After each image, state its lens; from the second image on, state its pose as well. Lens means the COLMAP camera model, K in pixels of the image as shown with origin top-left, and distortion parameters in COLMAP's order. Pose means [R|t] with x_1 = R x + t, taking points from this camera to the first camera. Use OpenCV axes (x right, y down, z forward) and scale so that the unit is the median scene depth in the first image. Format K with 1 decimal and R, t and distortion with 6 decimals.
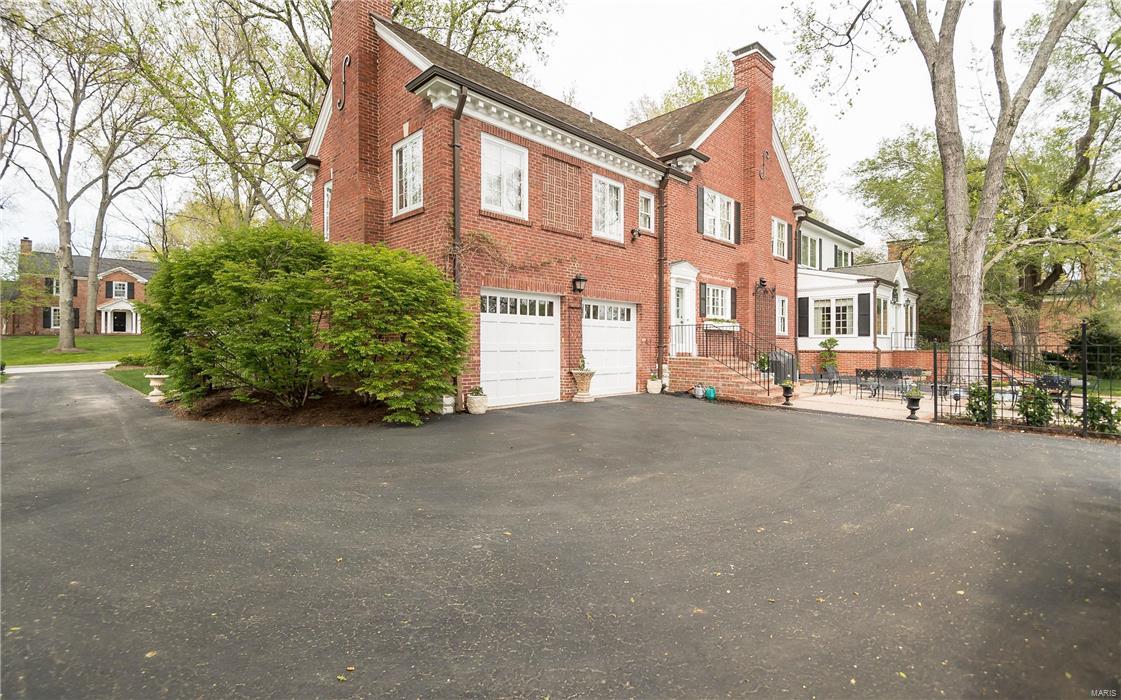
lens RADIAL K [[526.5, 0, 554.3], [0, 526.5, 346.9], [0, 0, 1]] dist [0.019507, -0.004582]
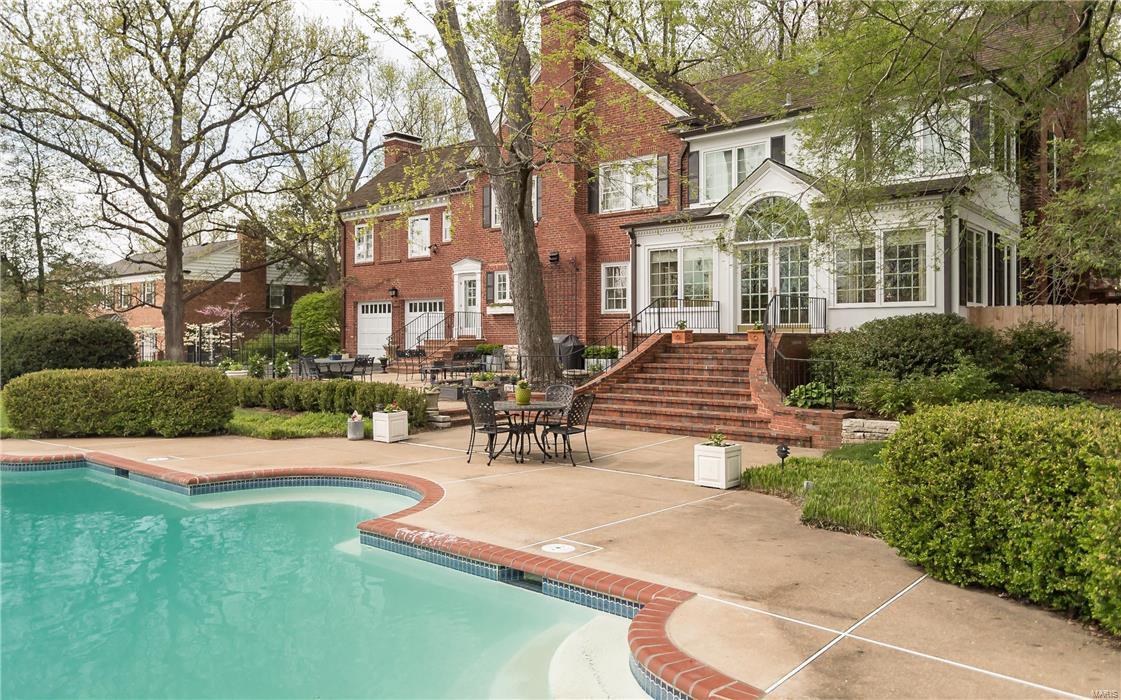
lens RADIAL K [[780.7, 0, 551.9], [0, 780.7, 311.5], [0, 0, 1]] dist [0.025435, 0.000103]
pose [[0.064272, -0.034810, -0.997325, 2.289236], [-0.004328, 0.999372, -0.035160, 0.021129], [0.997923, 0.006577, 0.064081, 1.232948]]
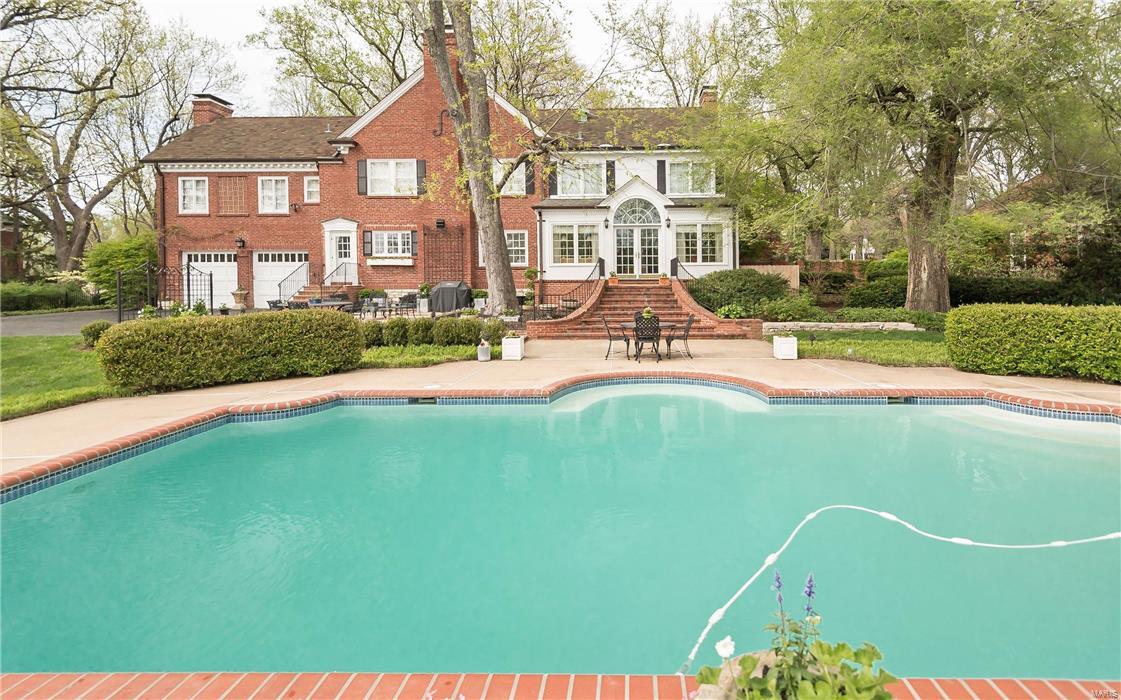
lens RADIAL K [[526.5, 0, 621.3], [0, 526.5, 290.4], [0, 0, 1]] dist [0.019507, -0.004582]
pose [[0.685159, 0.003845, -0.728384, 2.071592], [0.004207, 0.999949, 0.009236, 0.026958], [0.728382, -0.009392, 0.685107, 0.651772]]
